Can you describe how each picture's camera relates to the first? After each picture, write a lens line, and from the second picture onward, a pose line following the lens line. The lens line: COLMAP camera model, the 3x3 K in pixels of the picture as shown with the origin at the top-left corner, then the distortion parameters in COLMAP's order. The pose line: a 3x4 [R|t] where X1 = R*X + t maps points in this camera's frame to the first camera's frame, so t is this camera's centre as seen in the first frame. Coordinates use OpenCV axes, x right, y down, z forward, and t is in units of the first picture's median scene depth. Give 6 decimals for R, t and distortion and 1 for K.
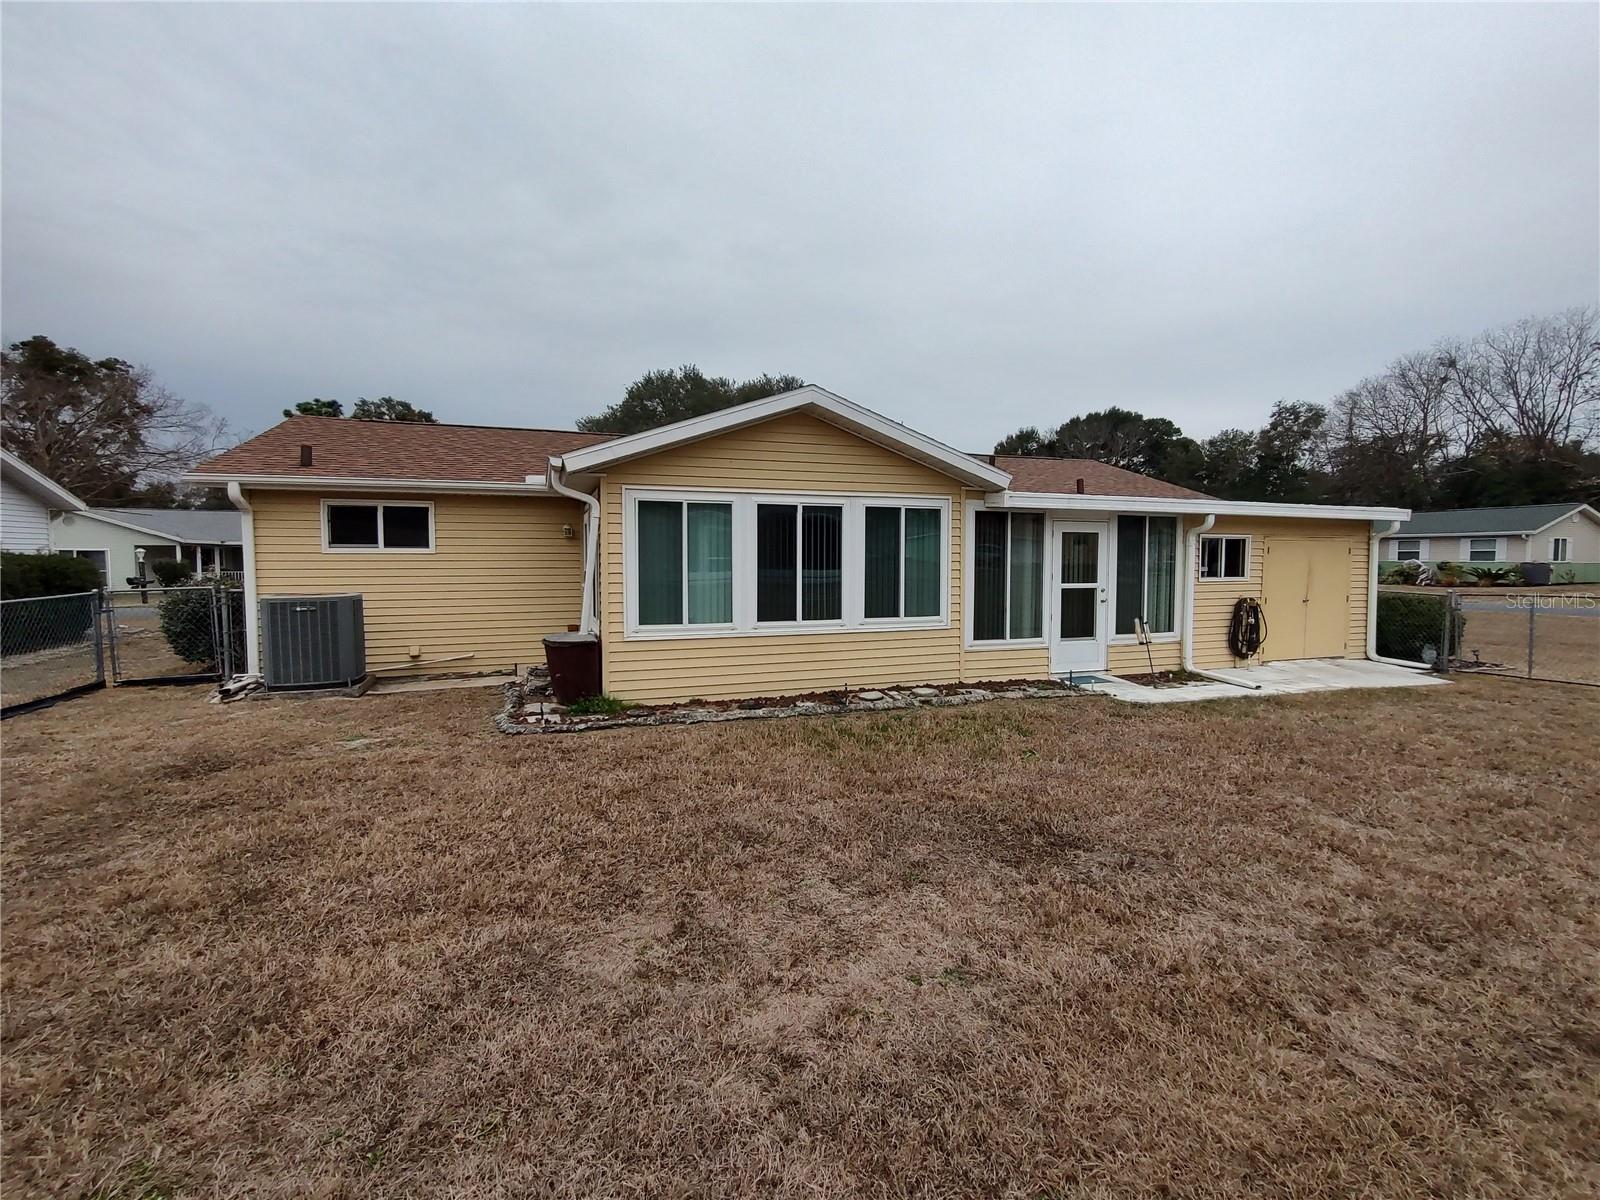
lens RADIAL K [[723.8, 0, 798.5], [0, 723.8, 596.5], [0, 0, 1]] dist [-0.003957, 0.001484]
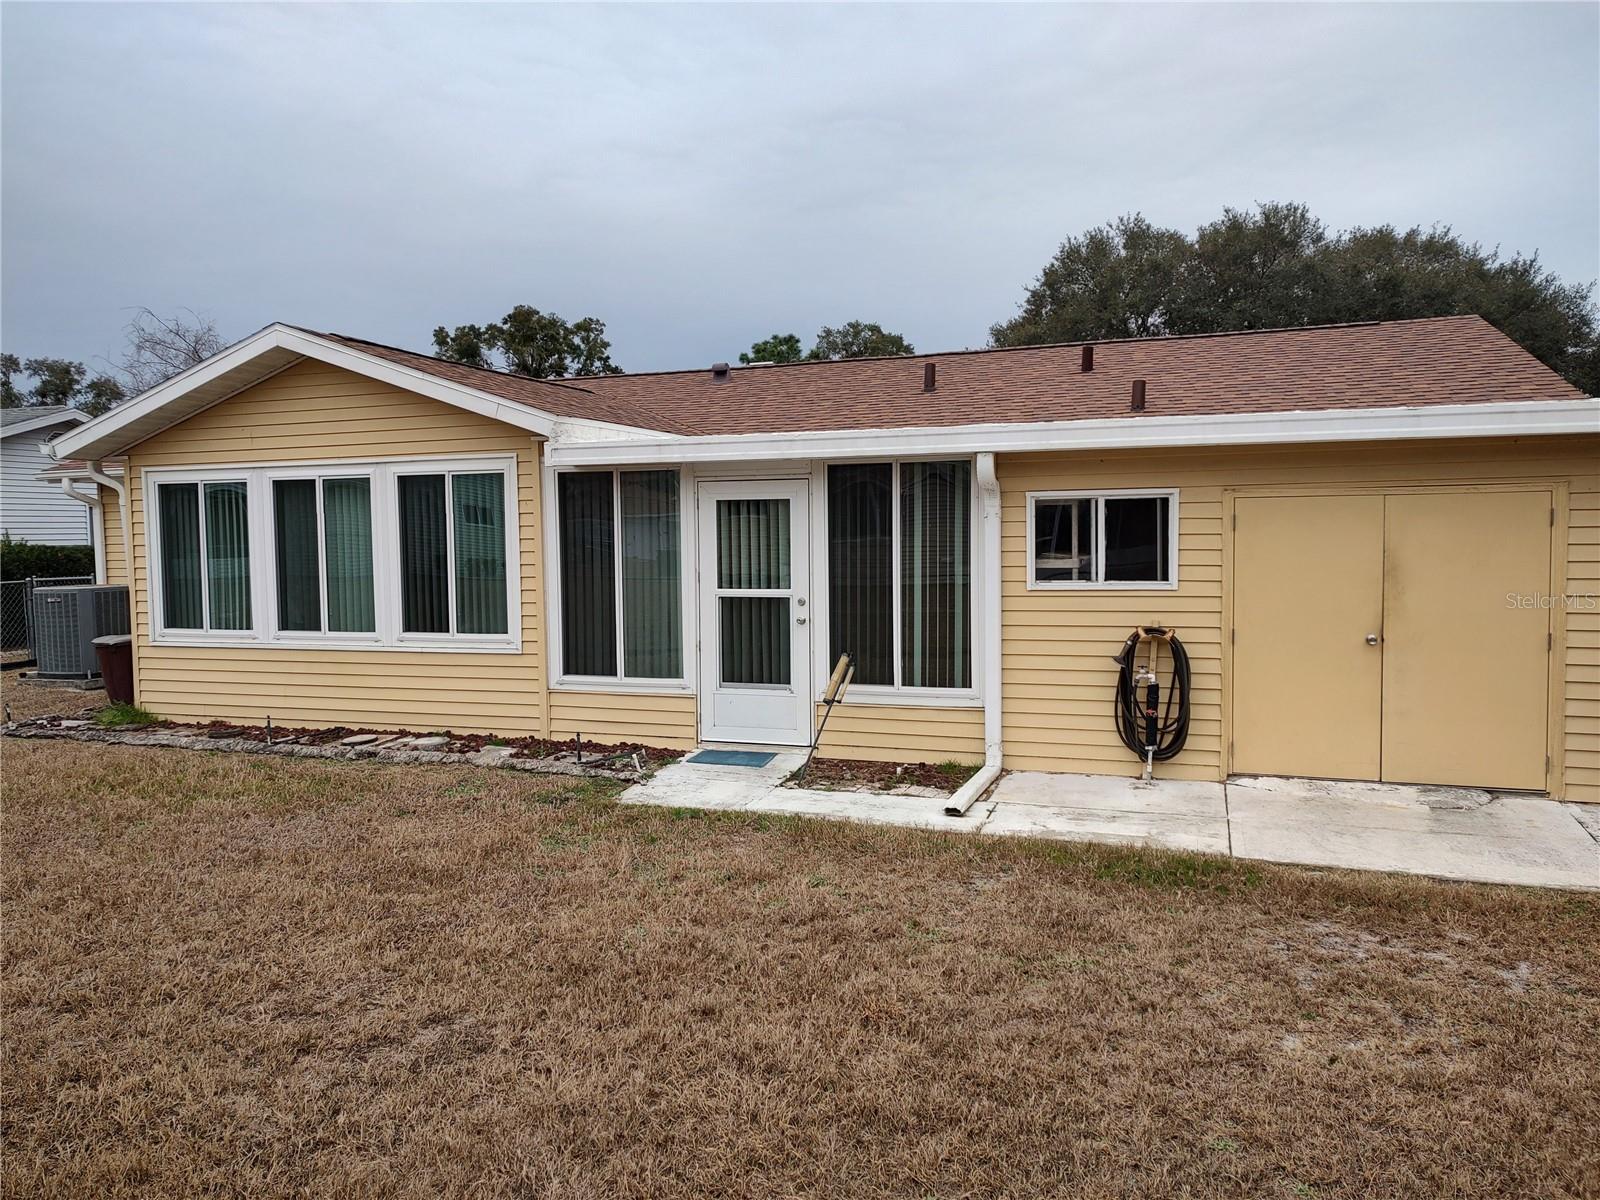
lens RADIAL K [[1150.1, 0, 796.2], [0, 1150.1, 594.2], [0, 0, 1]] dist [0.023177, -0.004439]
pose [[0.778228, 0.020756, -0.627639, 0.984898], [-0.020614, 0.999759, 0.007502, -0.021358], [0.627643, 0.007100, 0.778469, 0.318892]]
